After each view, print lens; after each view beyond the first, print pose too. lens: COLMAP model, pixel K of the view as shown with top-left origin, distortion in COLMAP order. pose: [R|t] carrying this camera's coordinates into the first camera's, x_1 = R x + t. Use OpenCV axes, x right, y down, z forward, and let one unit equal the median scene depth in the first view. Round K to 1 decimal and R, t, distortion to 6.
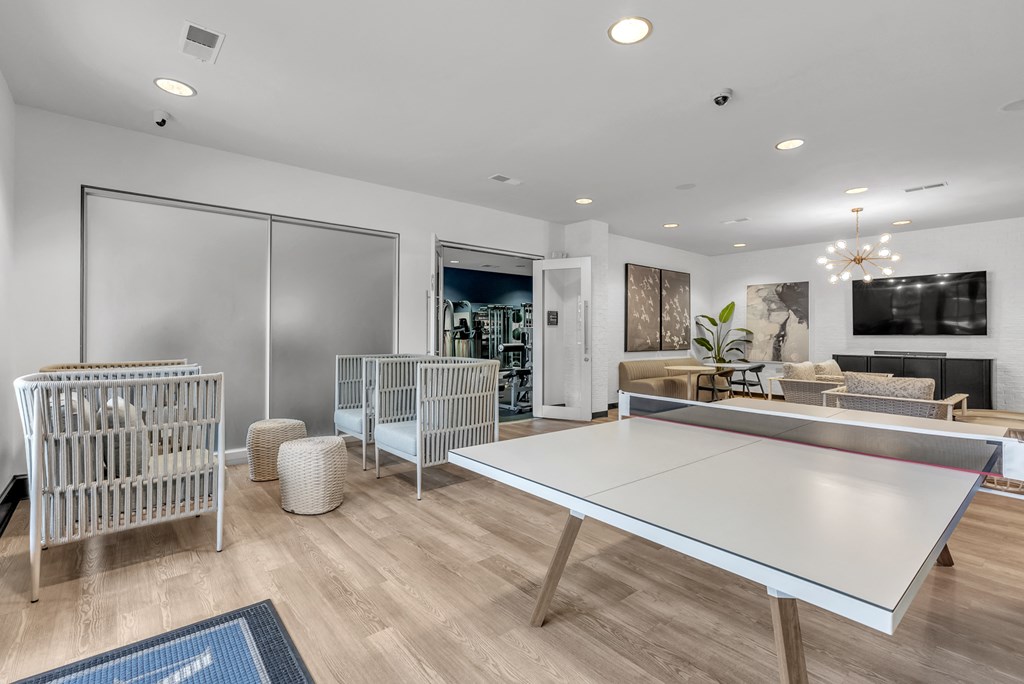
lens RADIAL K [[469.3, 0, 513.1], [0, 469.3, 331.9], [0, 0, 1]] dist [-0.008770, 0.002931]
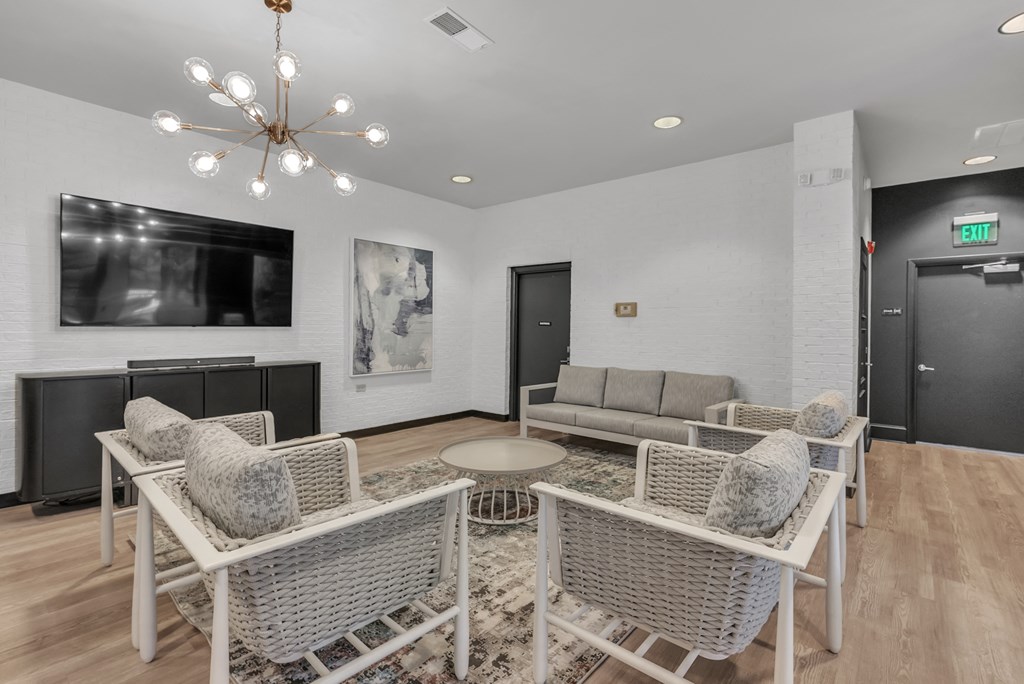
lens RADIAL K [[469.3, 0, 510.6], [0, 469.3, 337.0], [0, 0, 1]] dist [-0.008770, 0.002931]
pose [[-0.170736, -0.022759, 0.985054, 0.301245], [-0.011870, 0.999708, 0.021040, 0.003782], [-0.985245, -0.008100, -0.170956, 0.821145]]
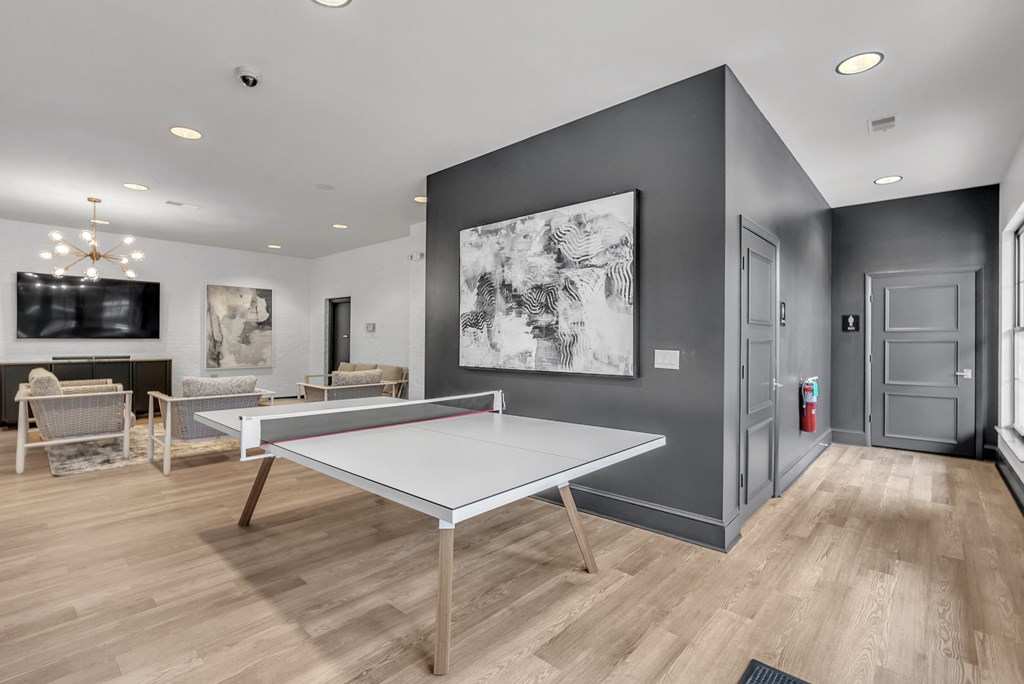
lens RADIAL K [[469.3, 0, 514.4], [0, 469.3, 345.9], [0, 0, 1]] dist [-0.008770, 0.002931]
pose [[-0.137818, -0.016748, 0.990316, -0.250298], [-0.008285, 0.999842, 0.015756, -0.001186], [-0.990423, -0.006033, -0.137935, 0.299177]]
